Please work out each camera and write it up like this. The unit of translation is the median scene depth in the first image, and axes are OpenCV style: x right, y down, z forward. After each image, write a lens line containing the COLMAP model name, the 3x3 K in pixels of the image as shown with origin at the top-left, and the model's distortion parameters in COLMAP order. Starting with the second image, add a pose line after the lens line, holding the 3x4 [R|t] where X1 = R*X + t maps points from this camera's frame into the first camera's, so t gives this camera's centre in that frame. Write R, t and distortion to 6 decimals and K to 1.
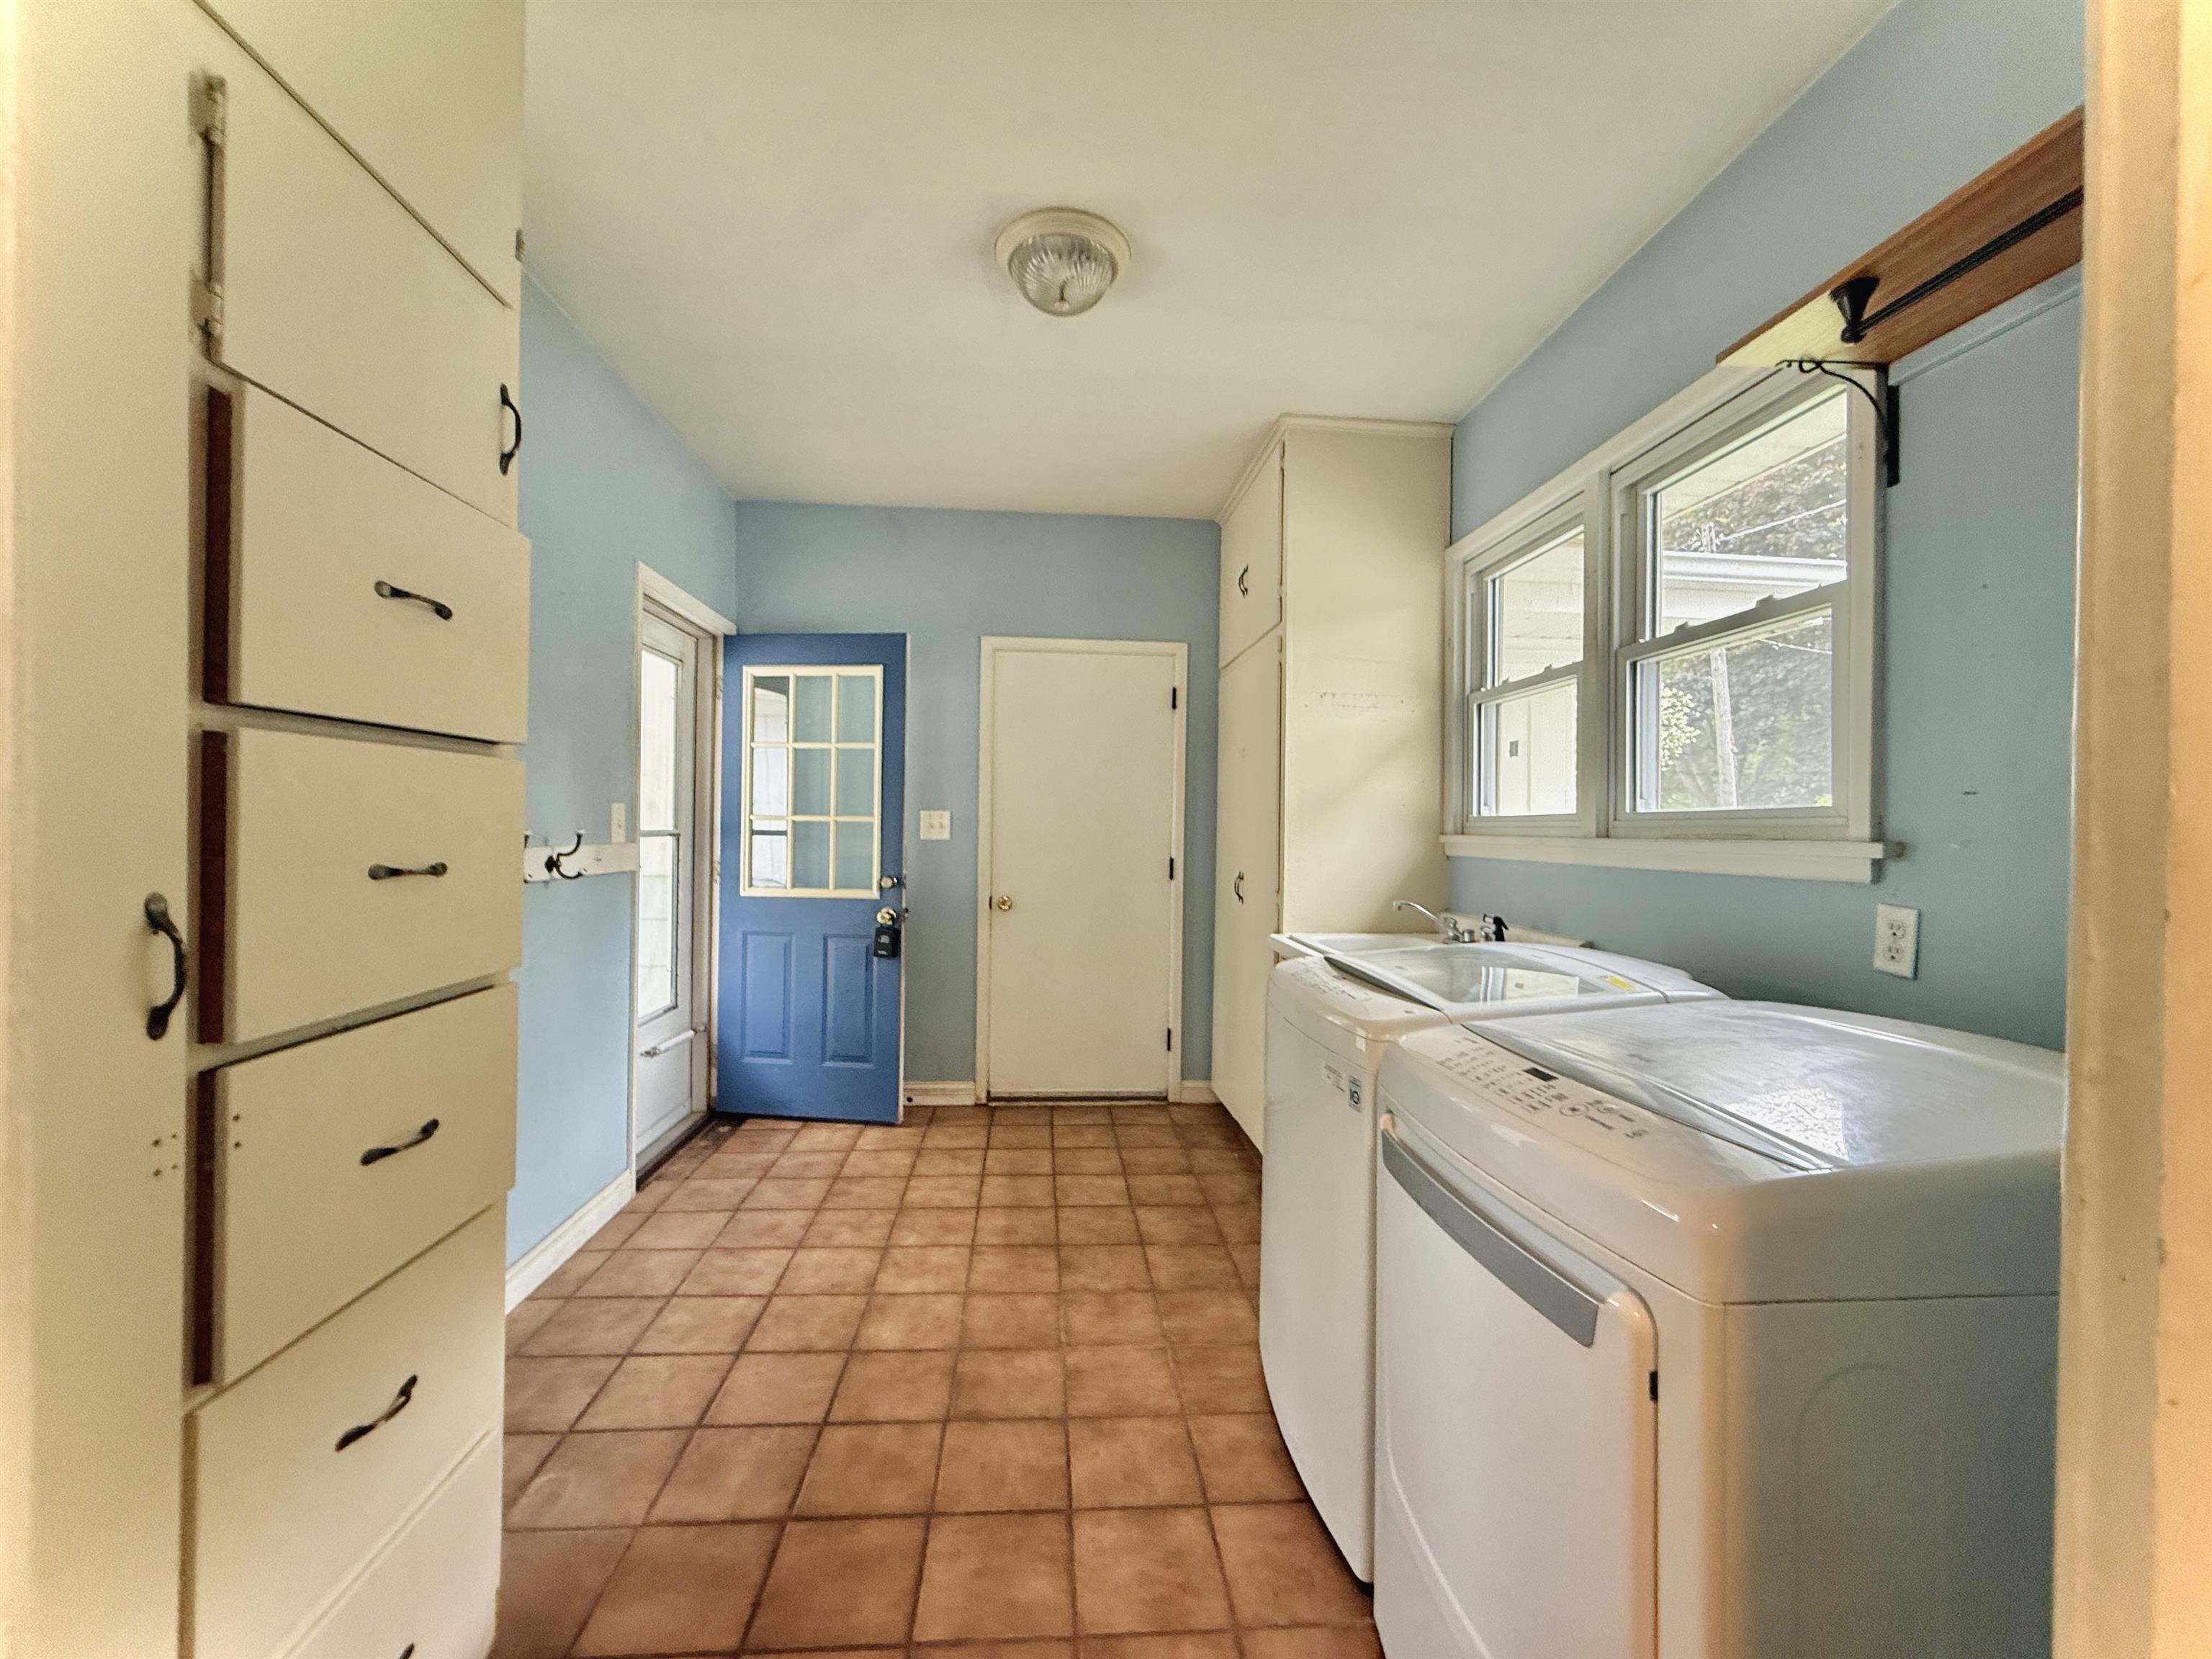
lens RADIAL K [[879.1, 0, 1106.0], [0, 879.1, 829.5], [0, 0, 1]] dist [-0.000263, -0.000018]
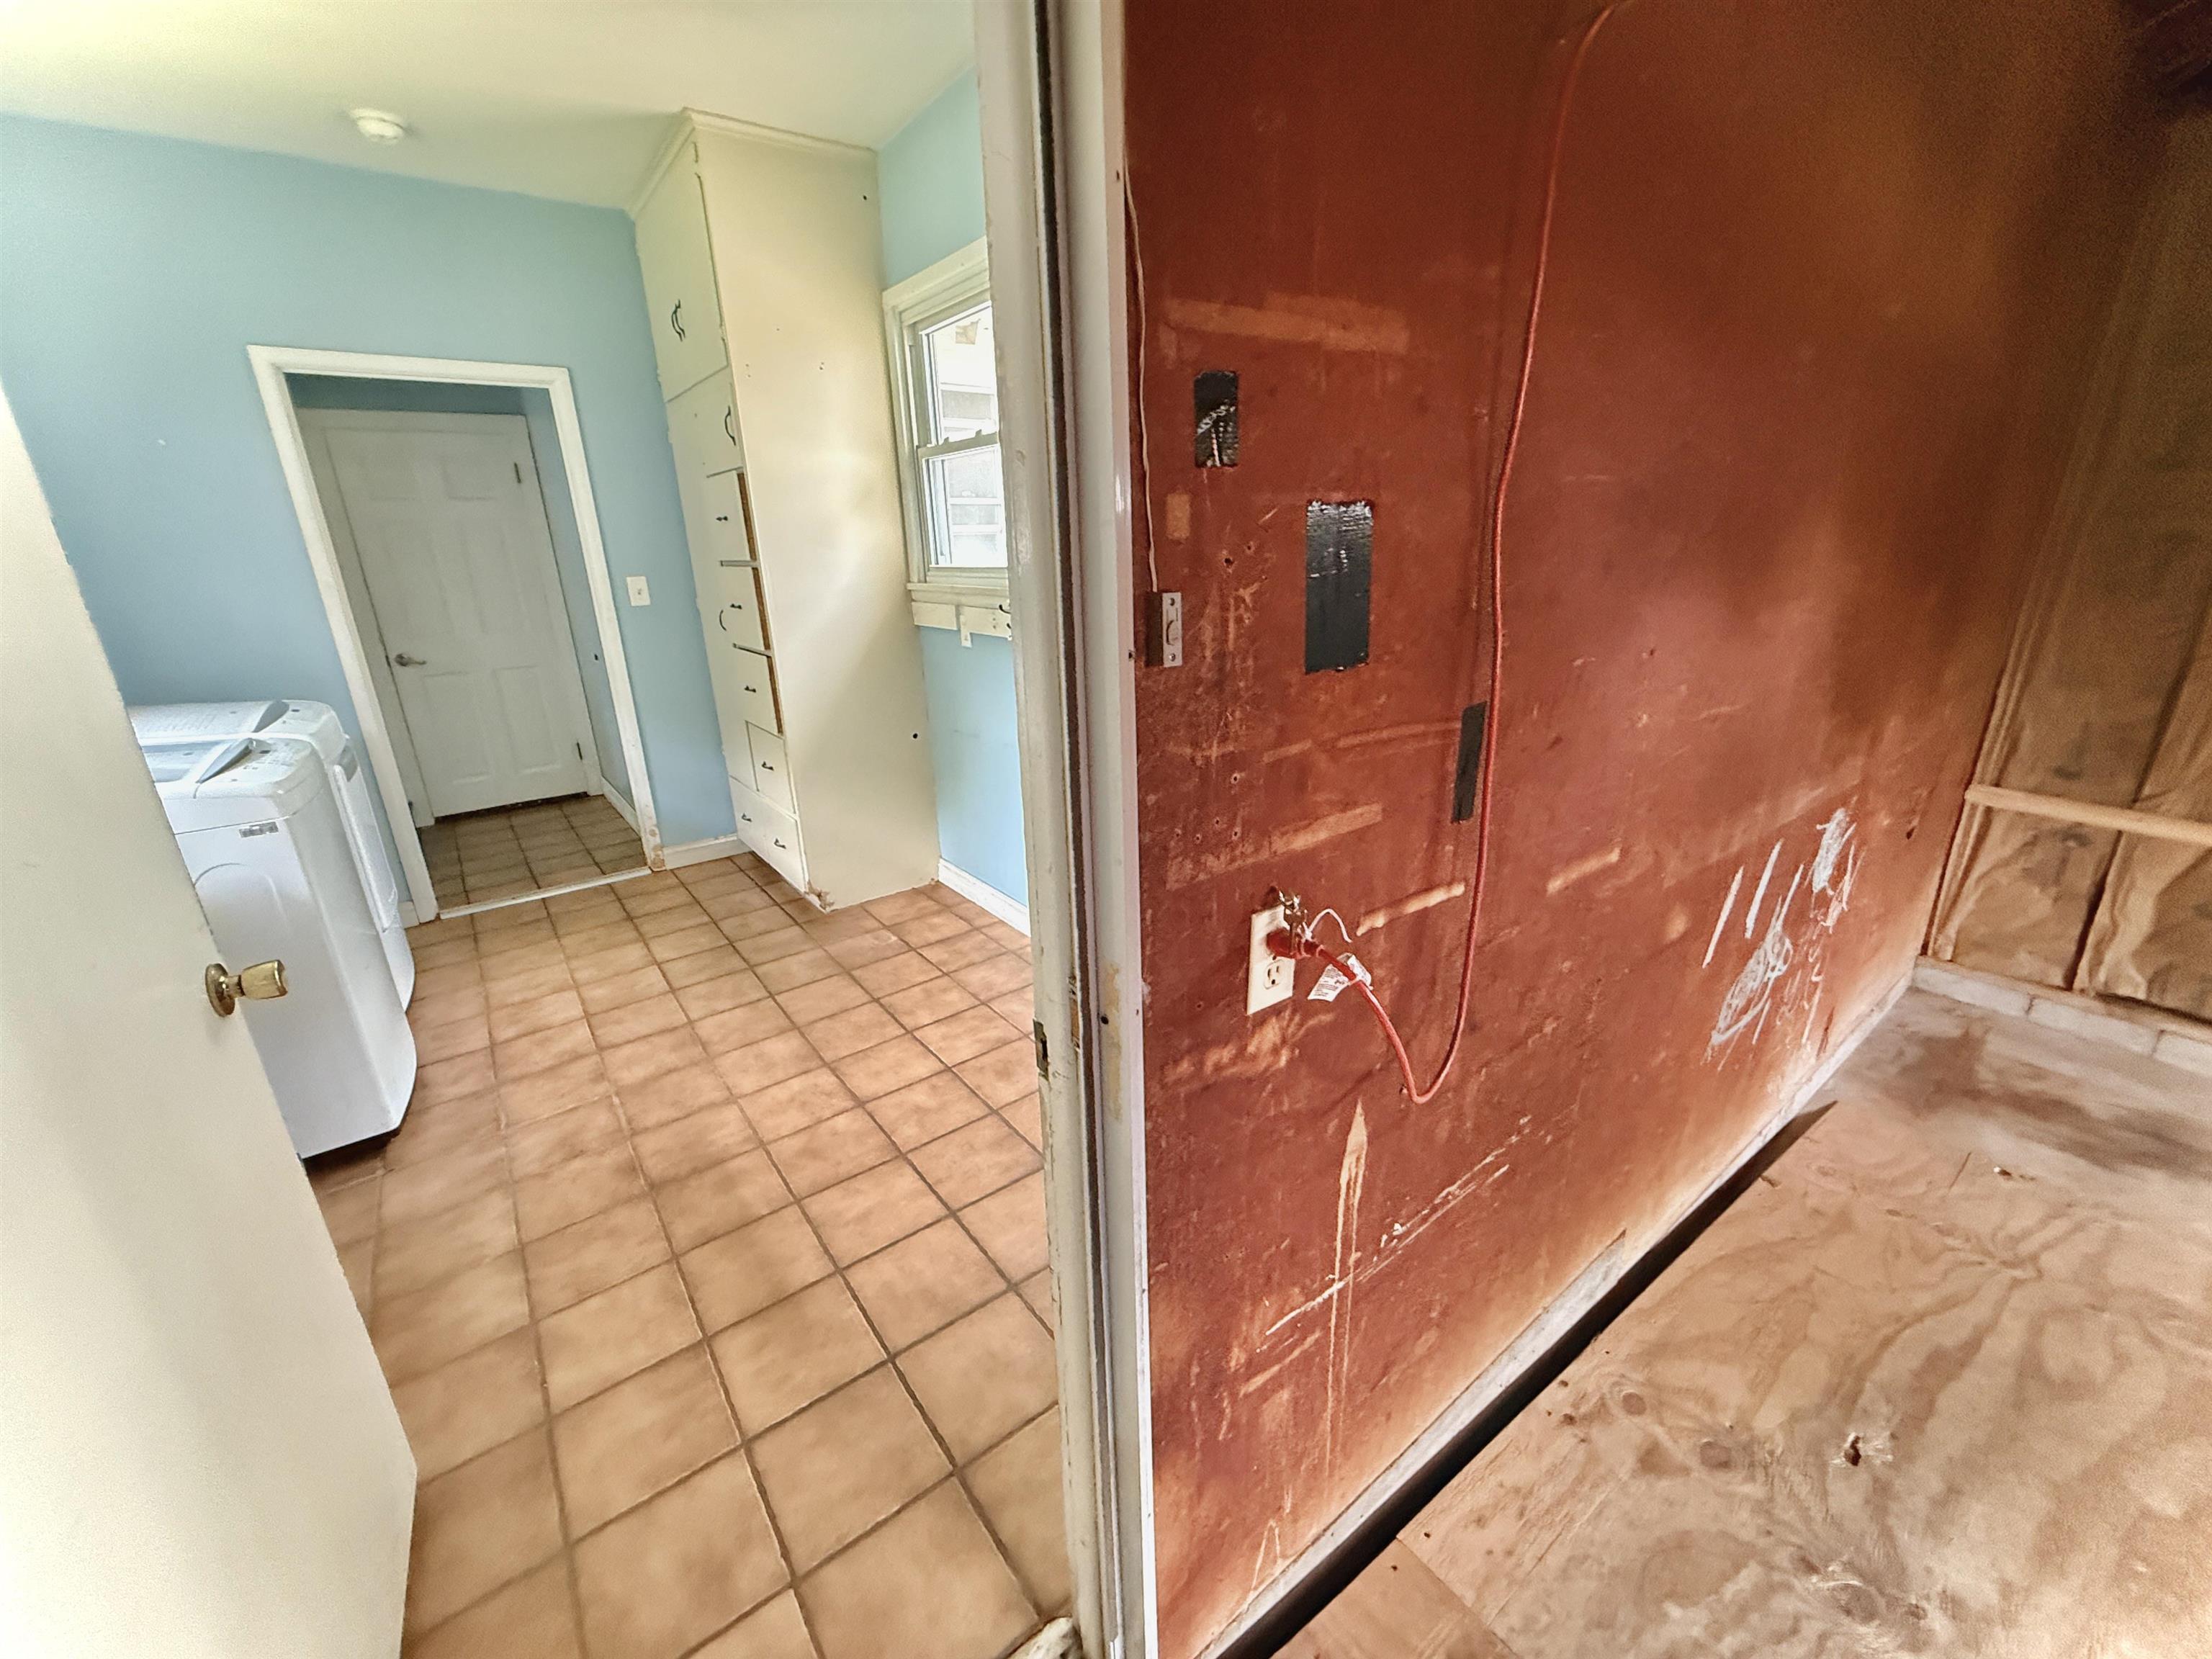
lens RADIAL K [[879.1, 0, 1106.0], [0, 879.1, 829.5], [0, 0, 1]] dist [-0.000263, -0.000018]
pose [[-0.844722, 0.177603, -0.504877, -0.066003], [0.014151, 0.950417, 0.310656, -0.068544], [0.535017, 0.255274, -0.805352, 1.956023]]
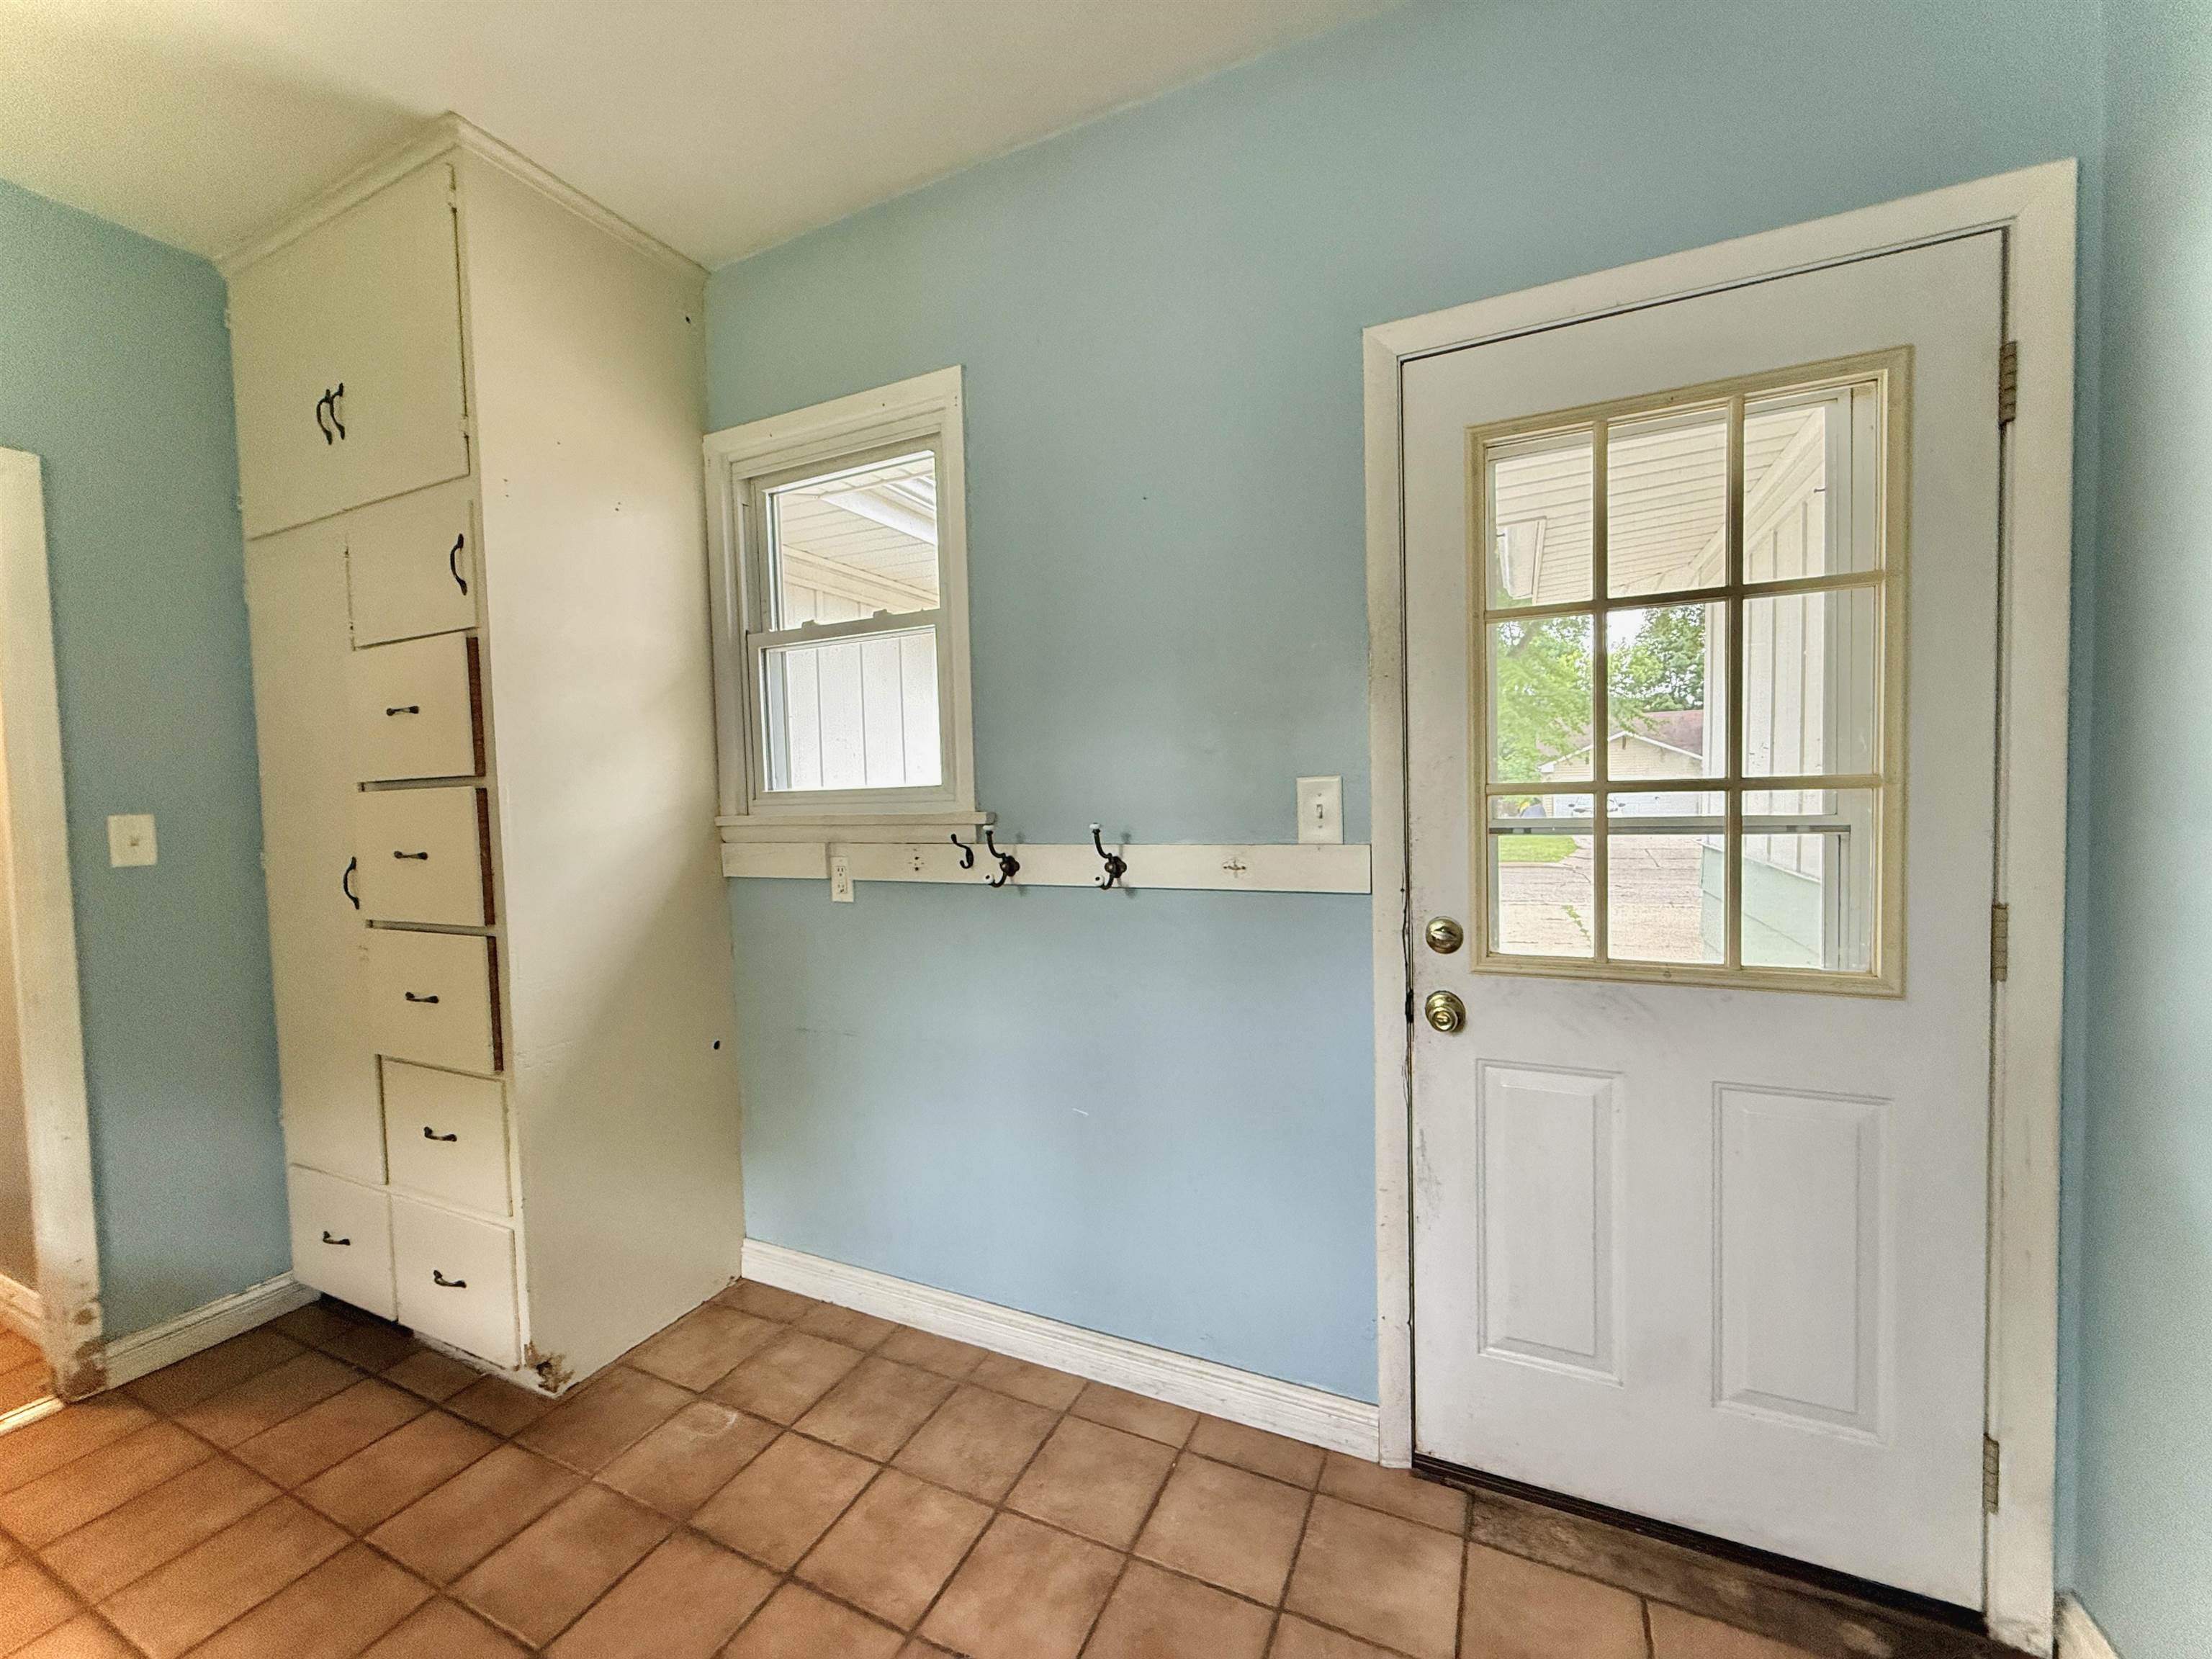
lens RADIAL K [[879.1, 0, 1106.0], [0, 879.1, 829.5], [0, 0, 1]] dist [-0.000263, -0.000018]
pose [[-0.497189, 0.033666, -0.866989, 0.041006], [0.016456, 0.999433, 0.029372, -0.016729], [0.867486, 0.000336, -0.497462, 1.378864]]
